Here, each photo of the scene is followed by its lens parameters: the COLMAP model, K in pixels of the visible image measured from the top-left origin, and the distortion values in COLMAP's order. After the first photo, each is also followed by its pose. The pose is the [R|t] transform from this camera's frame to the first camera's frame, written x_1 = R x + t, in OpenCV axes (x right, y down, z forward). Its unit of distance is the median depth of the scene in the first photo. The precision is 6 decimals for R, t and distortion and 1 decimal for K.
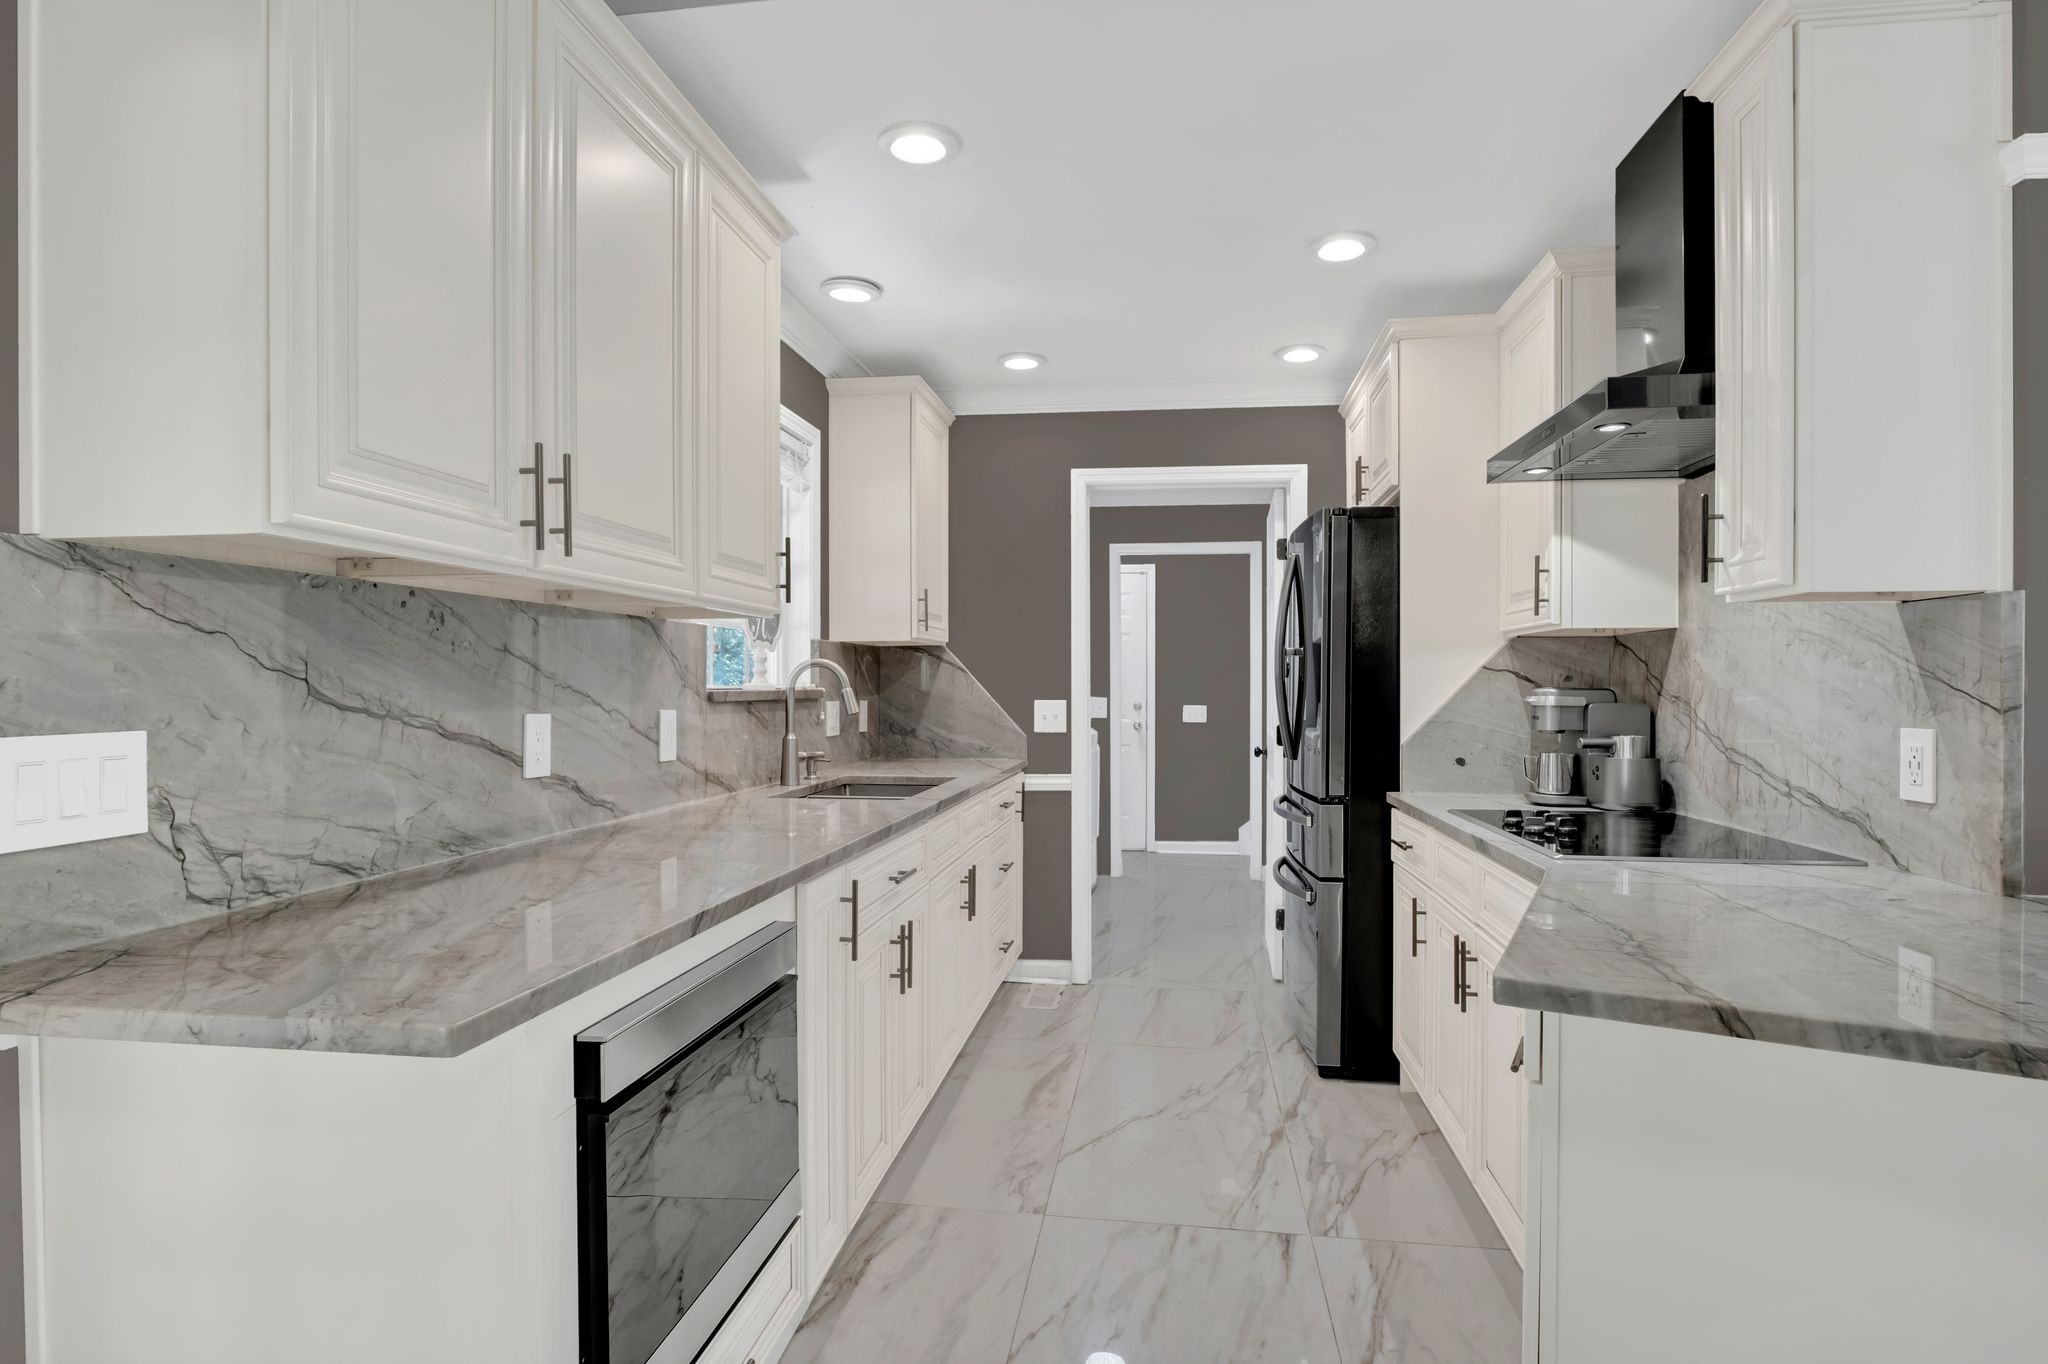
lens RADIAL K [[1058.0, 0, 1027.5], [0, 1058.0, 686.6], [0, 0, 1]] dist [-0.002451, -0.000235]
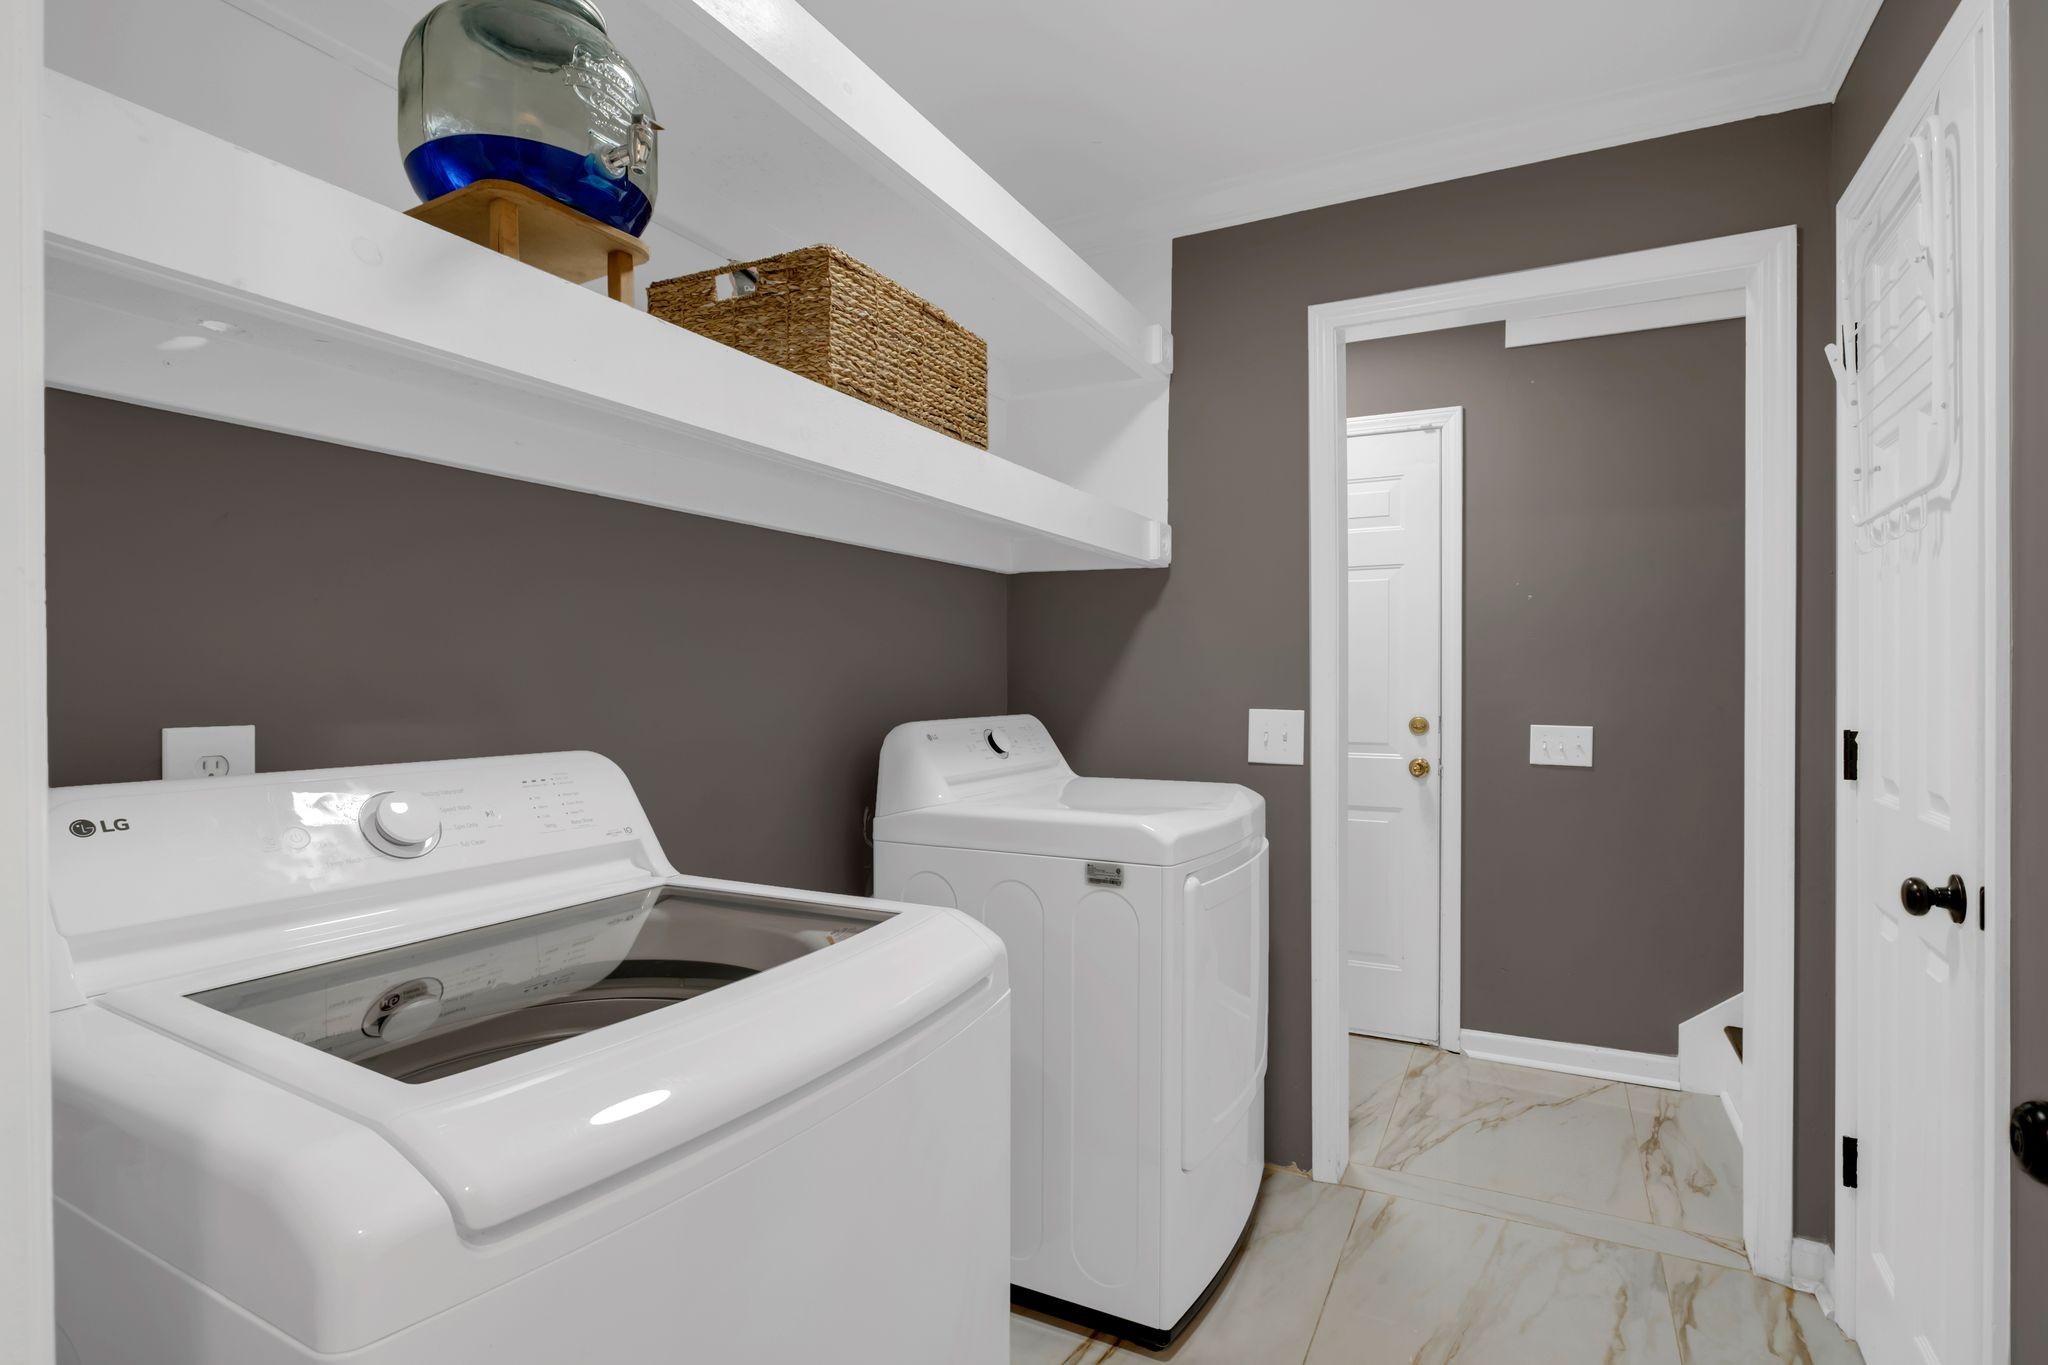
lens RADIAL K [[947.9, 0, 1045.3], [0, 947.9, 677.5], [0, 0, 1]] dist [-0.009369, 0.000486]
pose [[0.939583, 0.003093, -0.342306, 0.236505], [-0.004680, 0.999982, -0.003810, 0.000921], [0.342288, 0.005182, 0.939581, 1.446232]]
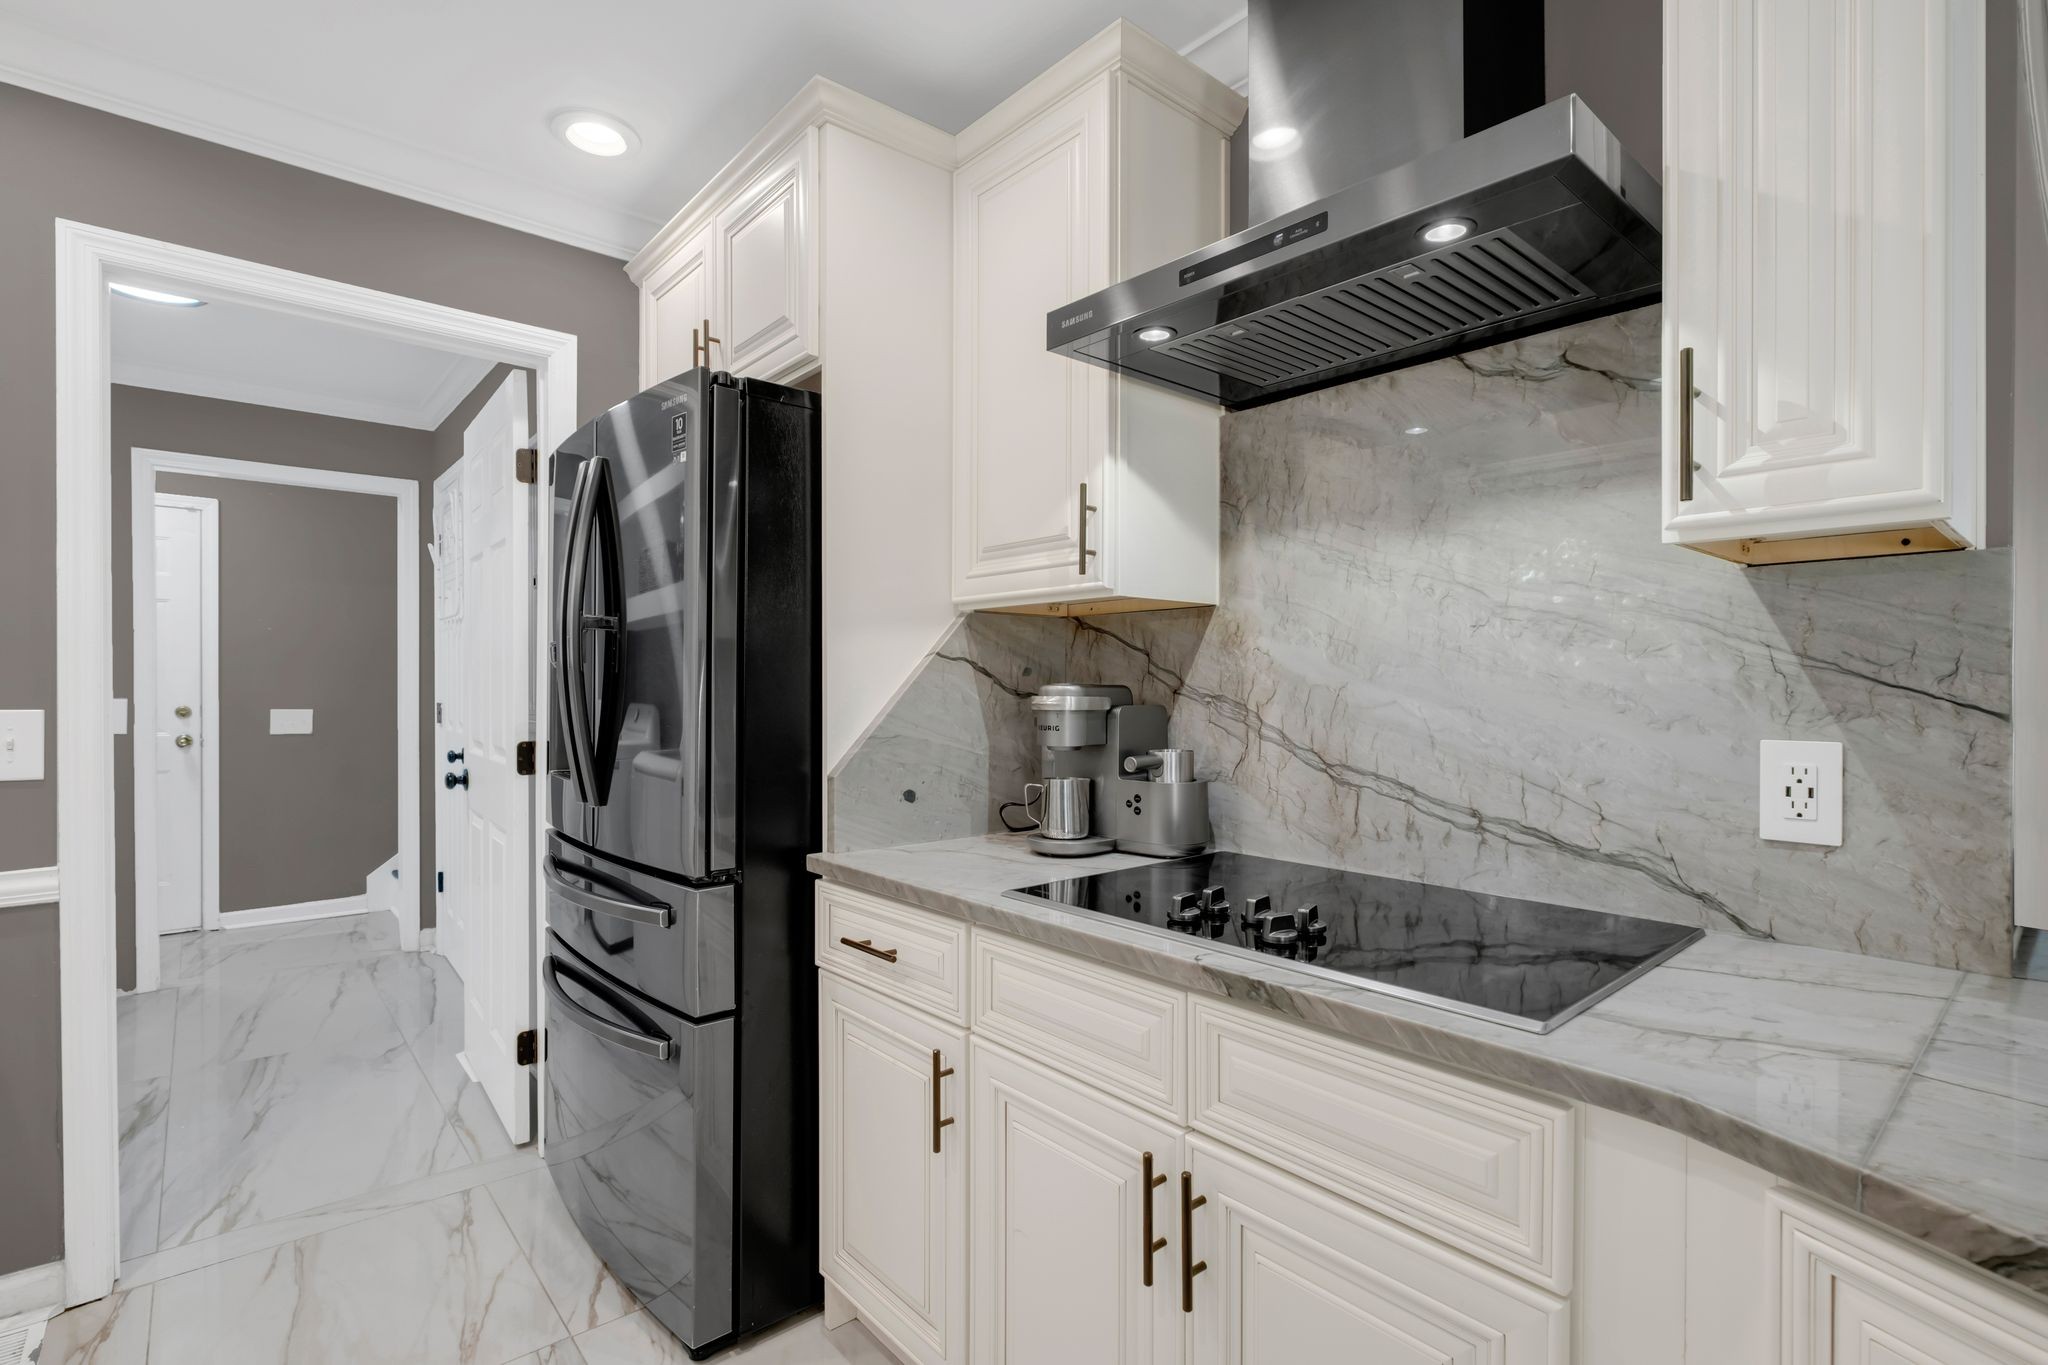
lens RADIAL K [[947.9, 0, 1026.7], [0, 947.9, 691.2], [0, 0, 1]] dist [-0.009369, 0.000486]
pose [[0.653510, -0.004446, 0.756905, 0.009713], [-0.001516, 0.999973, 0.007183, 0.001330], [-0.756916, -0.005842, 0.653486, 0.568902]]
